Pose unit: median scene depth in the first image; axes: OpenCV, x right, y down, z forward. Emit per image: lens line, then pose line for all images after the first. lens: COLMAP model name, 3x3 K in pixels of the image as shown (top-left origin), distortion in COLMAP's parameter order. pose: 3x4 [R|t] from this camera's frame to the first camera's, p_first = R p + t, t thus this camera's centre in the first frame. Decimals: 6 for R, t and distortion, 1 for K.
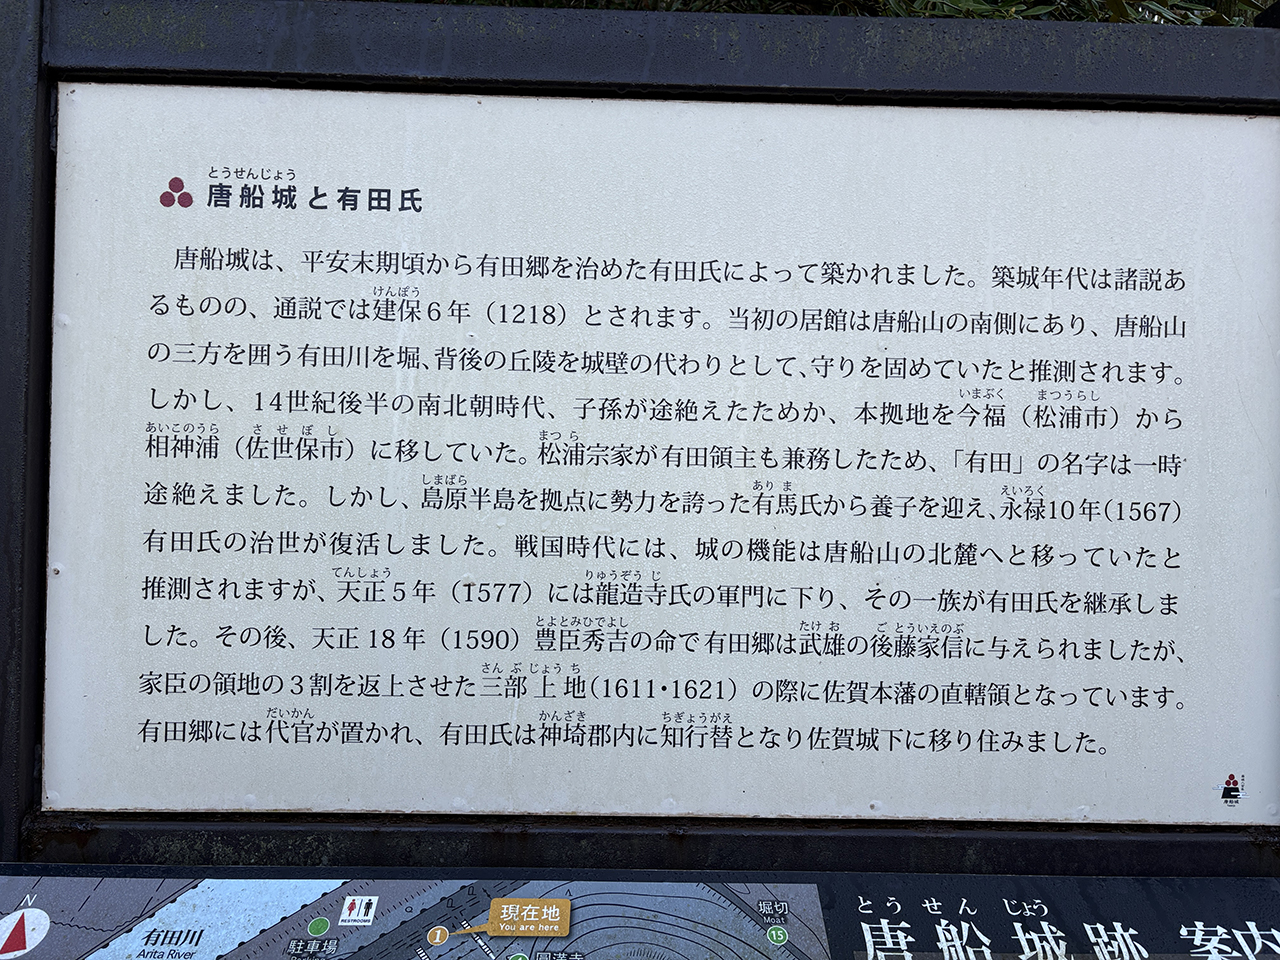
lens RADIAL K [[975.3, 0, 652.5], [0, 975.3, 468.5], [0, 0, 1]] dist [0.021628, -0.015182]
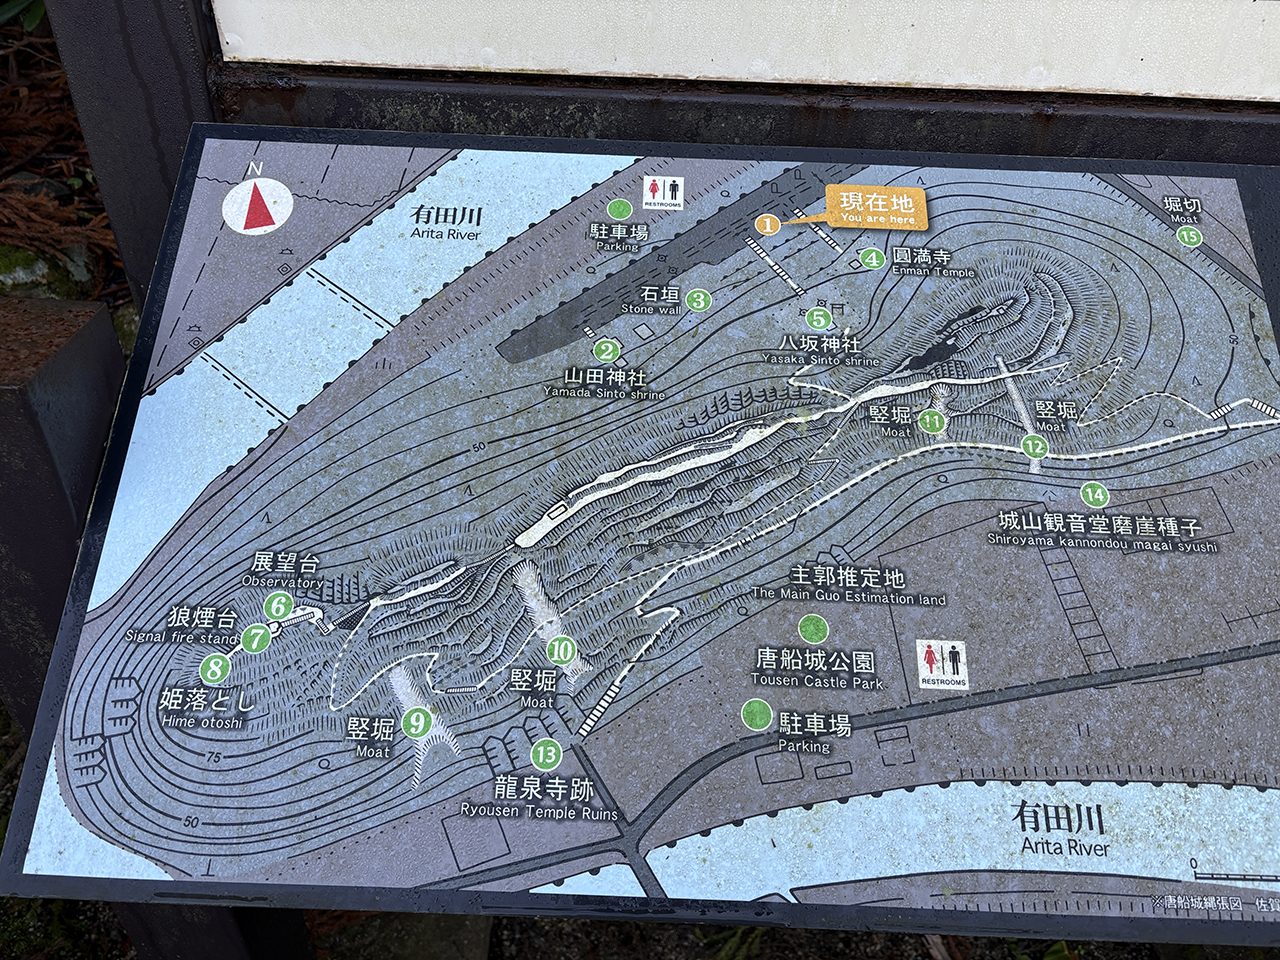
lens RADIAL K [[975.3, 0, 631.9], [0, 975.3, 474.7], [0, 0, 1]] dist [0.021628, -0.015182]
pose [[0.998526, 0.037918, -0.038832, -0.256144], [-0.006667, 0.795749, 0.605591, 0.136142], [0.053863, -0.604439, 0.794828, 0.203909]]
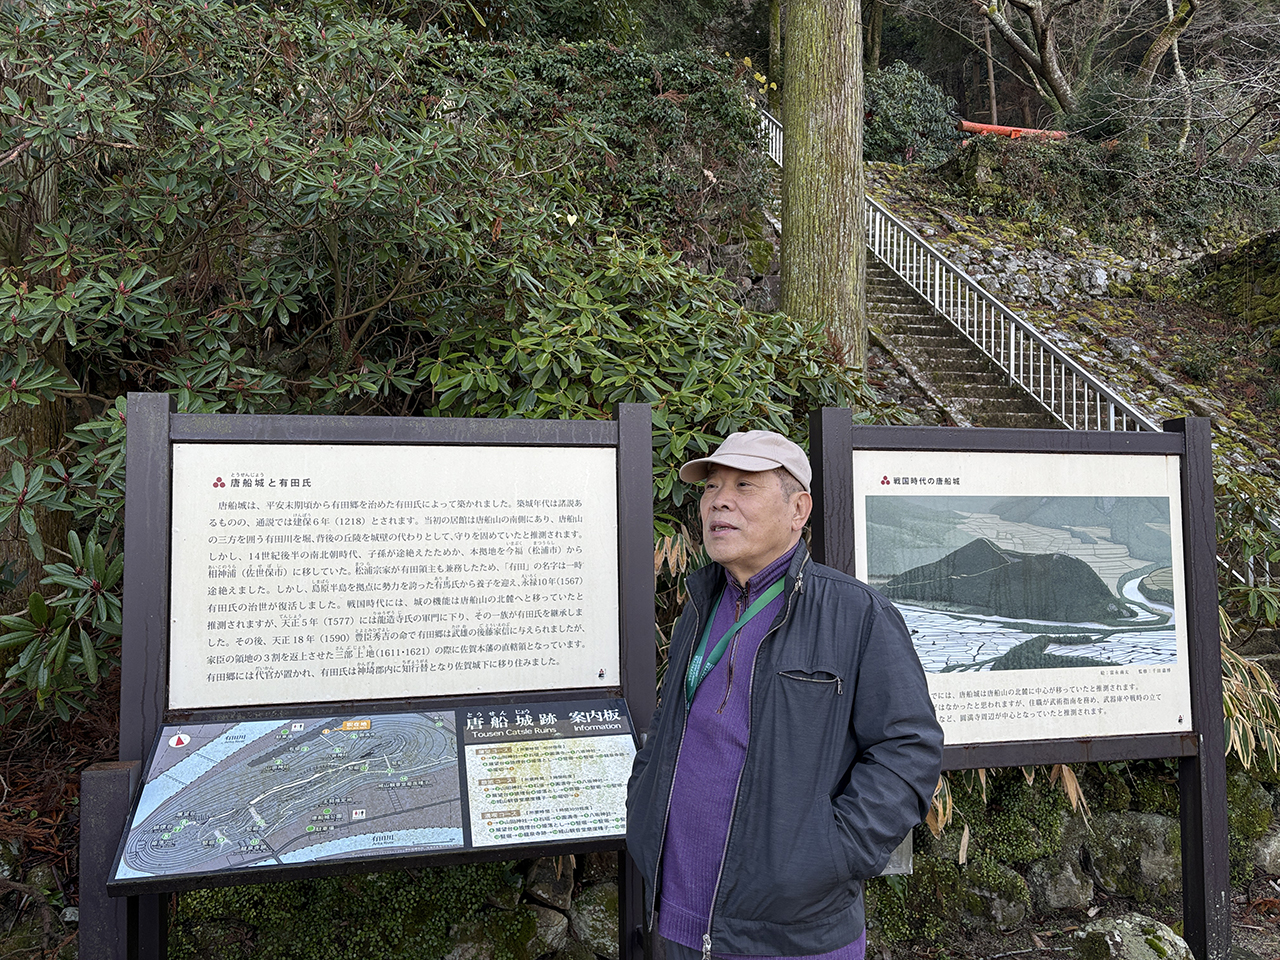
lens RADIAL K [[975.3, 0, 660.3], [0, 975.3, 472.7], [0, 0, 1]] dist [0.021628, -0.015182]
pose [[0.974024, -0.019554, 0.225600, 0.111180], [0.034738, 0.997375, -0.063536, -0.089280], [-0.223766, 0.069723, 0.972146, -2.004310]]
